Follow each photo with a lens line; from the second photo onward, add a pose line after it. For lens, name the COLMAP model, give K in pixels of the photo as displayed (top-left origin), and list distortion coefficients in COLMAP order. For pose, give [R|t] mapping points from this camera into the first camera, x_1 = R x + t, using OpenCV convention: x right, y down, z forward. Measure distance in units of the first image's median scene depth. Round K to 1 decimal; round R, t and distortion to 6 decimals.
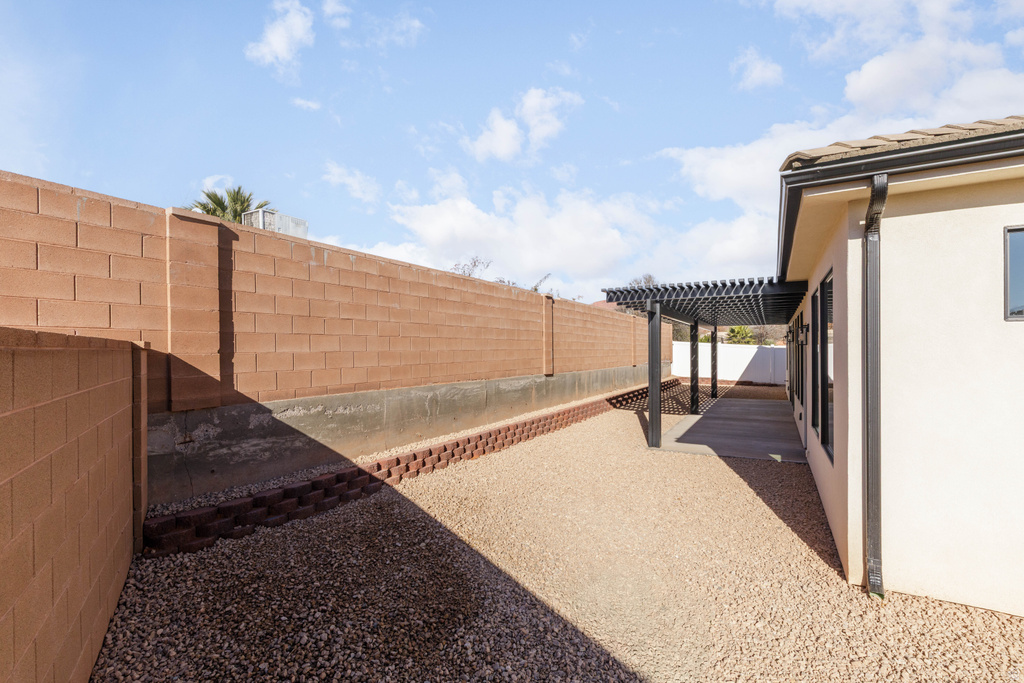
lens RADIAL K [[454.1, 0, 521.4], [0, 454.1, 347.5], [0, 0, 1]] dist [0.009365, 0.000319]
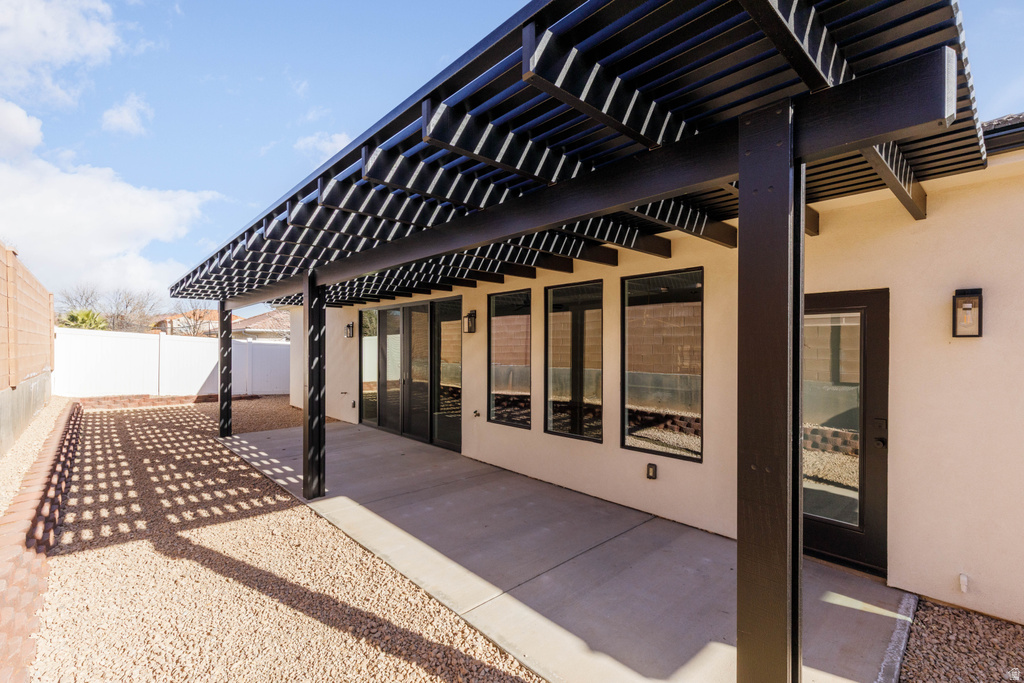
lens RADIAL K [[454.1, 0, 521.4], [0, 454.1, 347.5], [0, 0, 1]] dist [0.009365, 0.000319]
pose [[0.308223, -0.006021, 0.951295, 0.216369], [-0.002685, 0.999970, 0.007200, 0.026063], [-0.951310, -0.004773, 0.308197, 3.162199]]
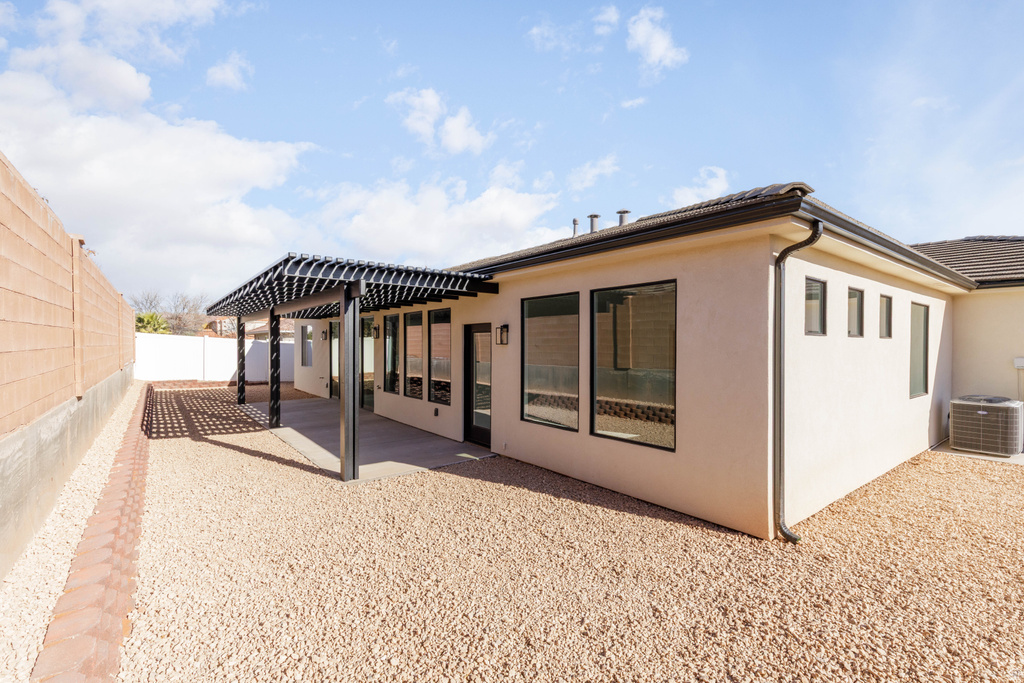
lens RADIAL K [[454.1, 0, 521.4], [0, 454.1, 347.5], [0, 0, 1]] dist [0.009365, 0.000319]
pose [[0.379464, -0.009439, 0.925158, -0.787009], [-0.003881, 0.999923, 0.011794, -0.007664], [-0.925198, -0.008066, 0.379398, 1.460246]]
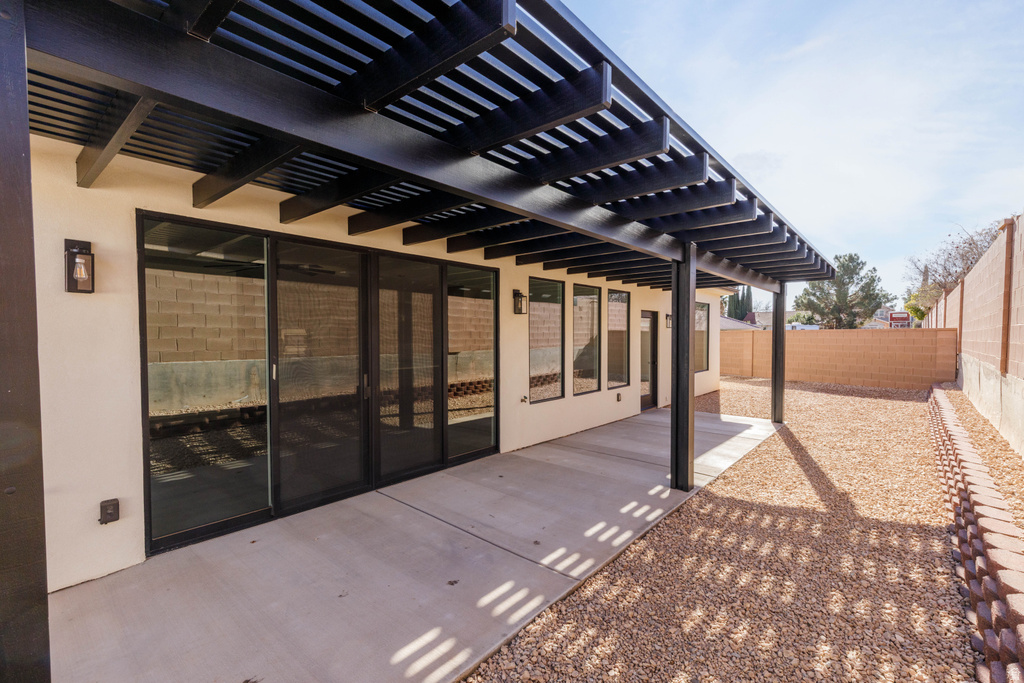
lens RADIAL K [[454.1, 0, 521.4], [0, 454.1, 347.5], [0, 0, 1]] dist [0.009365, 0.000319]
pose [[-0.982201, -0.015490, 0.187192, 2.005861], [-0.009927, 0.999482, 0.030618, 0.063693], [-0.187570, 0.028214, -0.981846, 6.341668]]
